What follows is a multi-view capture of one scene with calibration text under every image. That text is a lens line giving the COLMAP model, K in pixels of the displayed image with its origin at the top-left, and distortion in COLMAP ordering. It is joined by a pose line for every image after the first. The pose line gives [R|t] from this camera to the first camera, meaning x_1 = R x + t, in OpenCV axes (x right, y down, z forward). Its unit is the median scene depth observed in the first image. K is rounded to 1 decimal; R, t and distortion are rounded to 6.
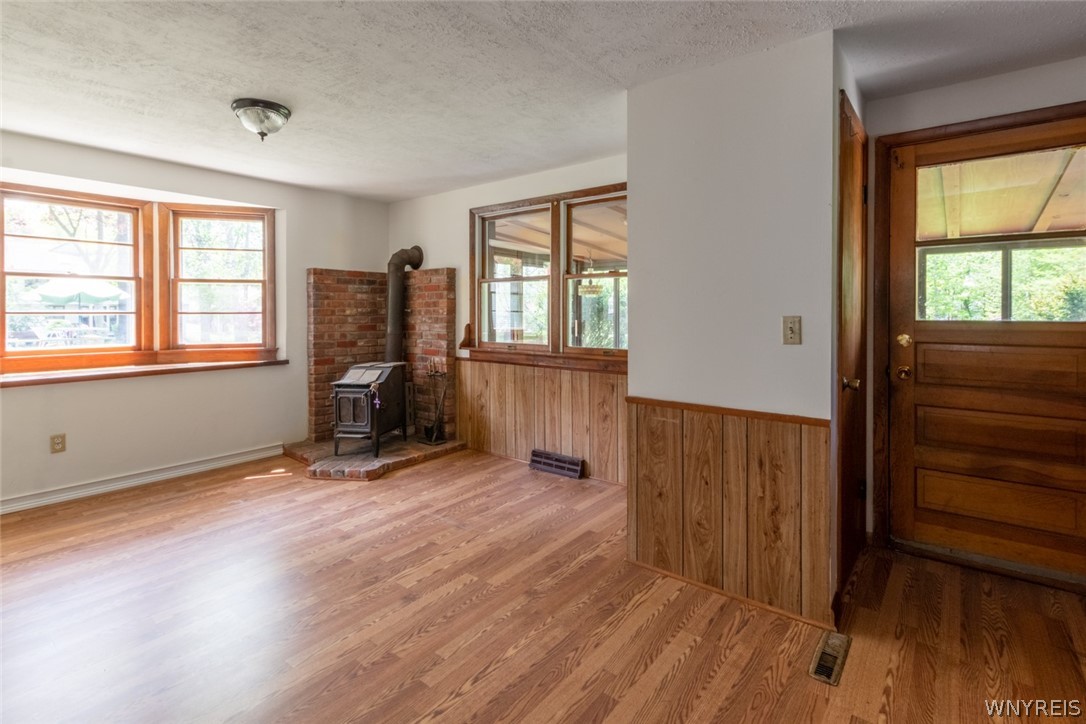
lens RADIAL K [[521.6, 0, 537.6], [0, 521.6, 310.5], [0, 0, 1]] dist [-0.001449, -0.000804]
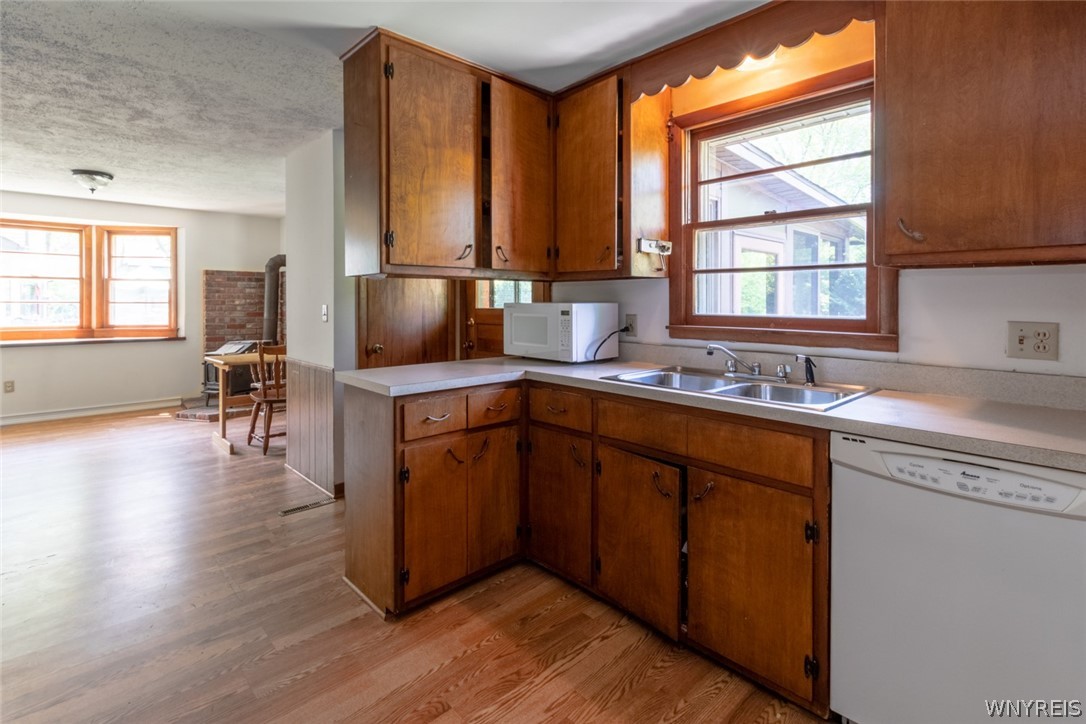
lens RADIAL K [[528.3, 0, 526.5], [0, 528.3, 301.1], [0, 0, 1]] dist [0.003323, 0.000725]
pose [[0.987415, 0.001462, -0.158144, 0.631798], [-0.001828, 0.999996, -0.002168, 0.001478], [0.158140, 0.002429, 0.987414, -0.234543]]
